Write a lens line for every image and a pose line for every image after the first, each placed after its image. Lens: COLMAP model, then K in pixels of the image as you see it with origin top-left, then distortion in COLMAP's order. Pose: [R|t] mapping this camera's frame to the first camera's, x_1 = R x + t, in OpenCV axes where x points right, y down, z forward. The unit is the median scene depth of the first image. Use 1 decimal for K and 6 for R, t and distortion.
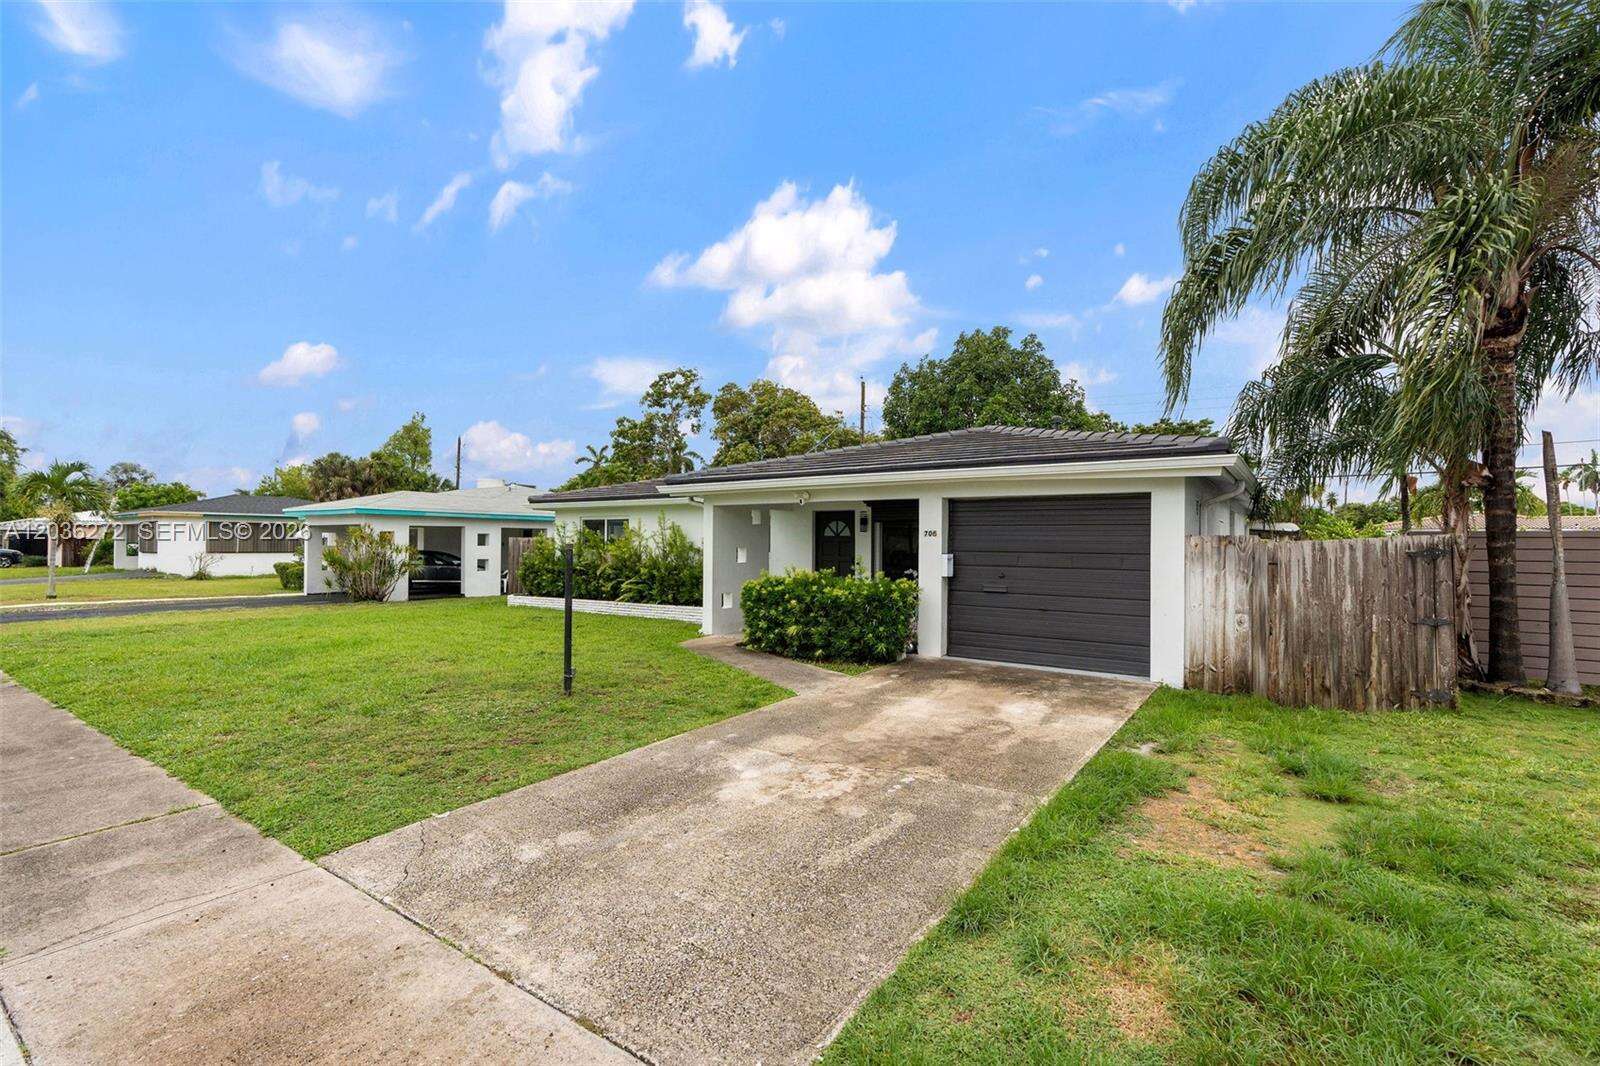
lens RADIAL K [[725.5, 0, 807.2], [0, 725.5, 528.2], [0, 0, 1]] dist [-0.010244, 0.004153]
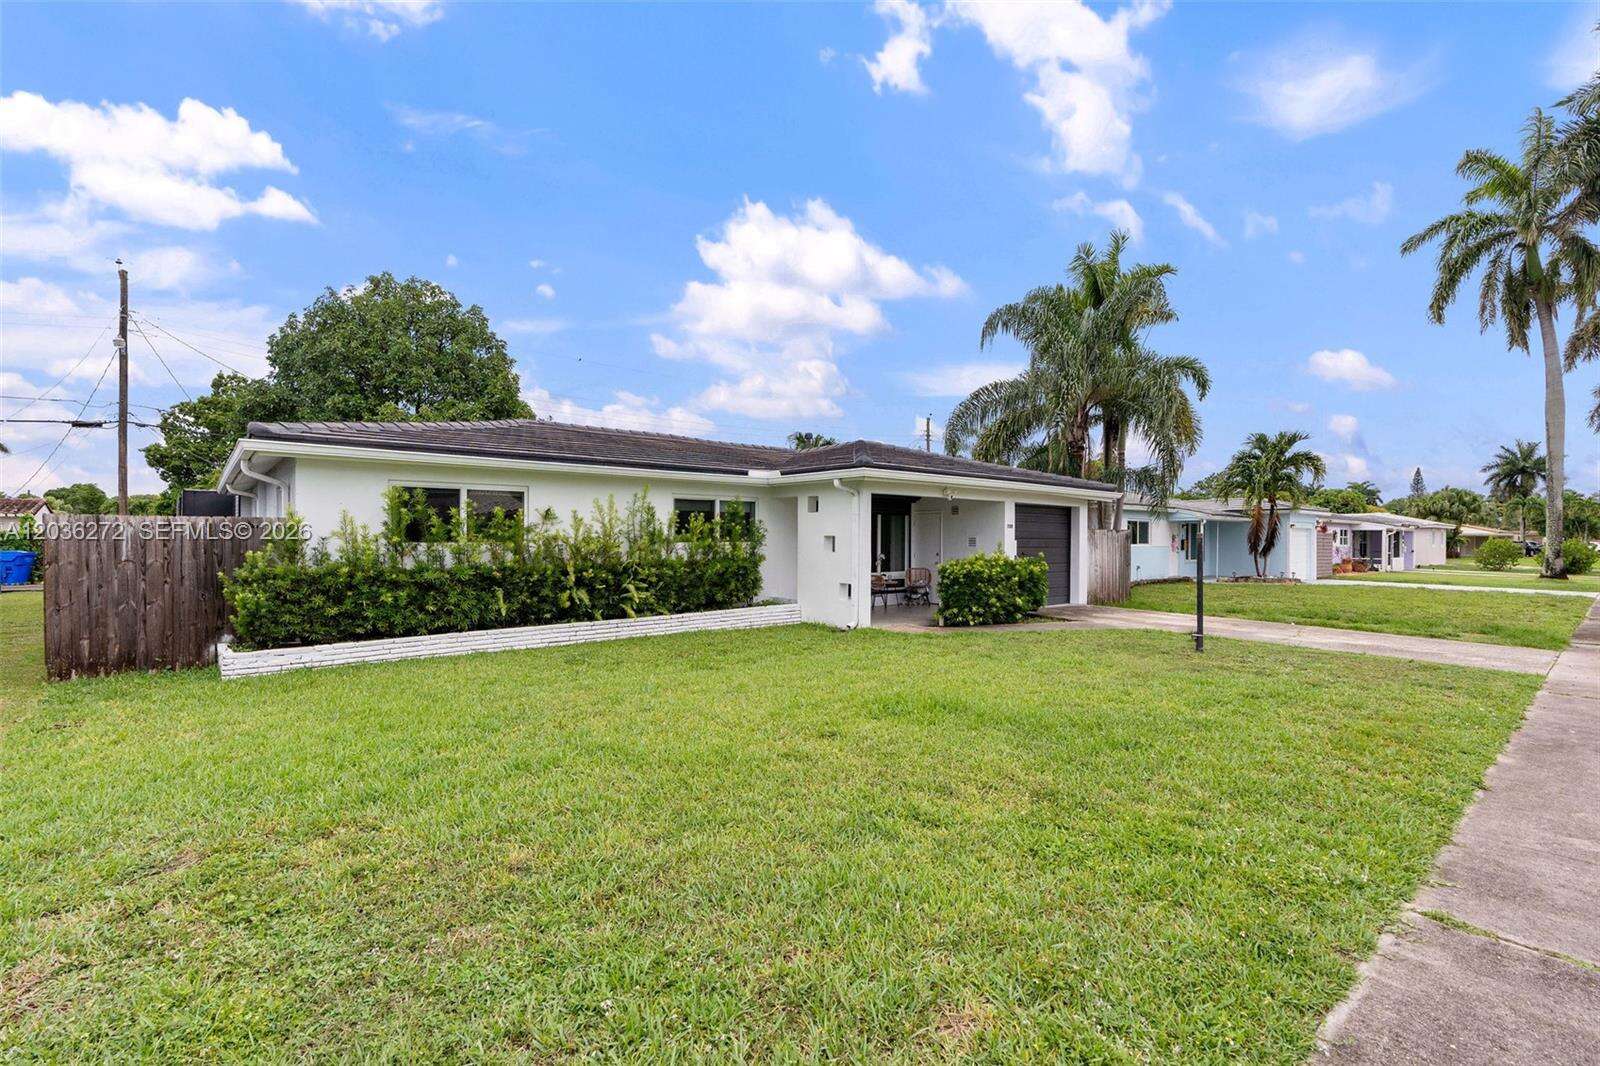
lens RADIAL K [[725.5, 0, 799.9], [0, 725.5, 535.5], [0, 0, 1]] dist [-0.010244, 0.004153]
pose [[0.249797, -0.000631, 0.968298, -1.080997], [-0.023137, 0.999710, 0.006620, 0.021592], [-0.968022, -0.024058, 0.249710, 0.847352]]
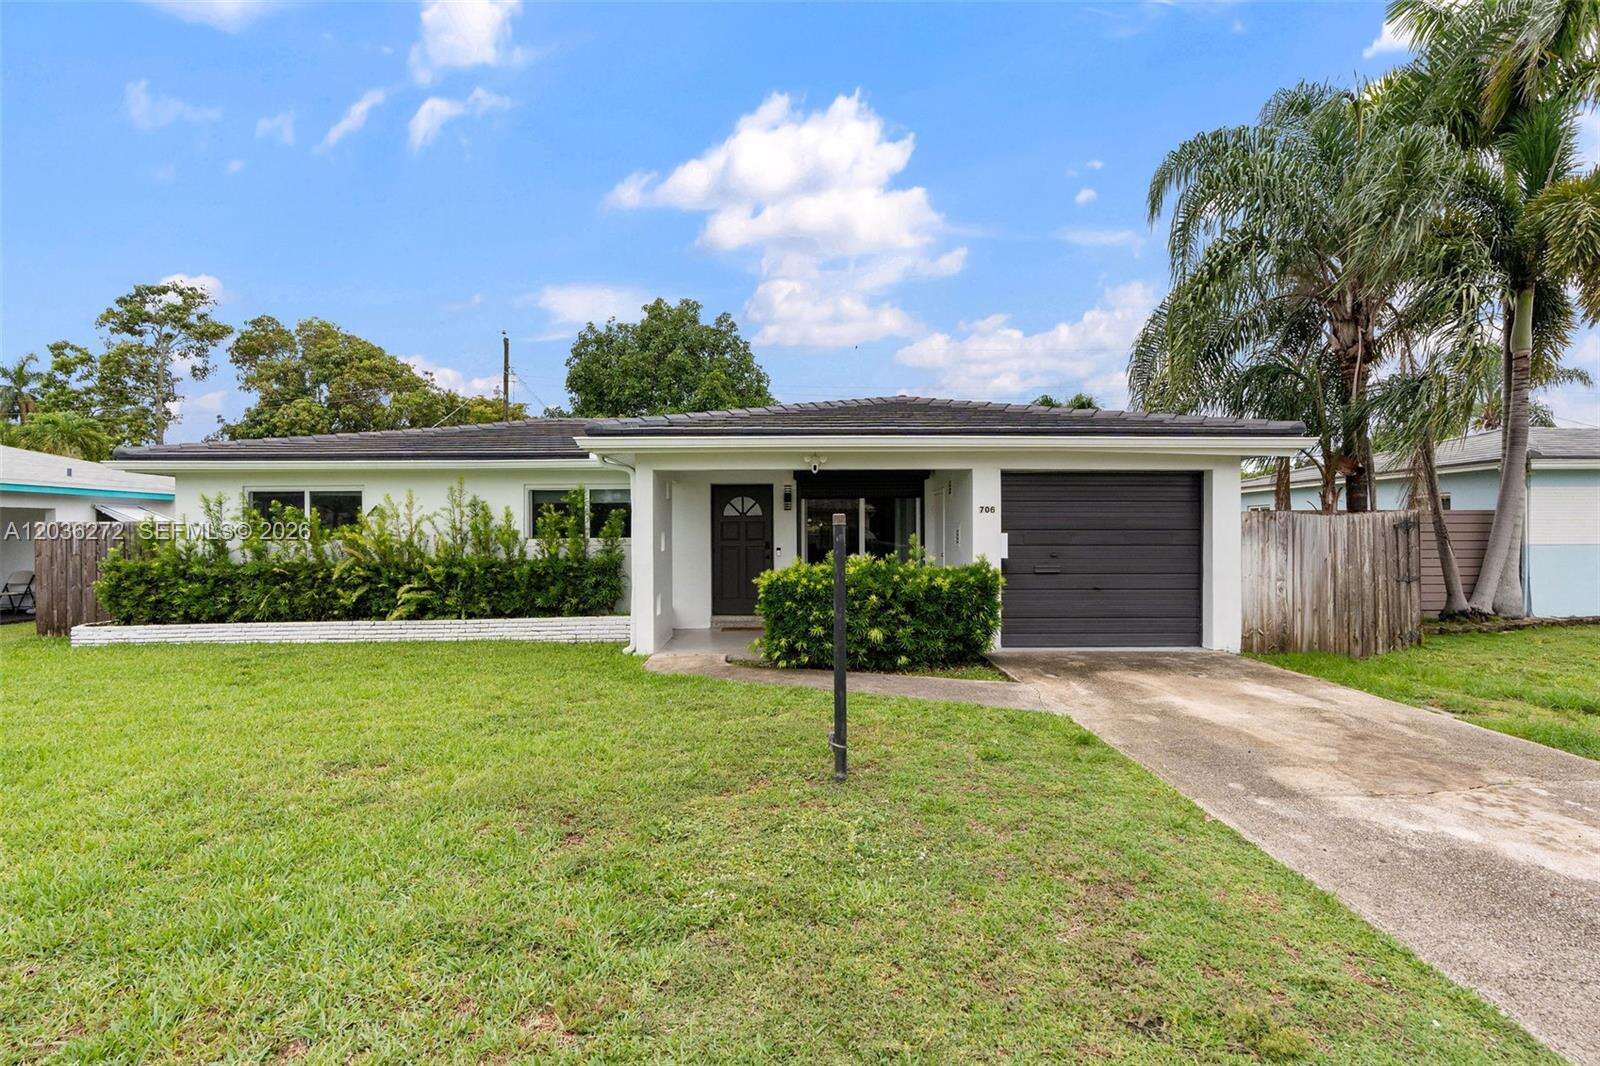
lens RADIAL K [[725.5, 0, 798.2], [0, 725.5, 540.3], [0, 0, 1]] dist [-0.010244, 0.004153]
pose [[0.808527, -0.016888, 0.588217, -0.427784], [-0.001860, 0.999510, 0.031254, 0.014239], [-0.588457, -0.026364, 0.808099, 0.347912]]
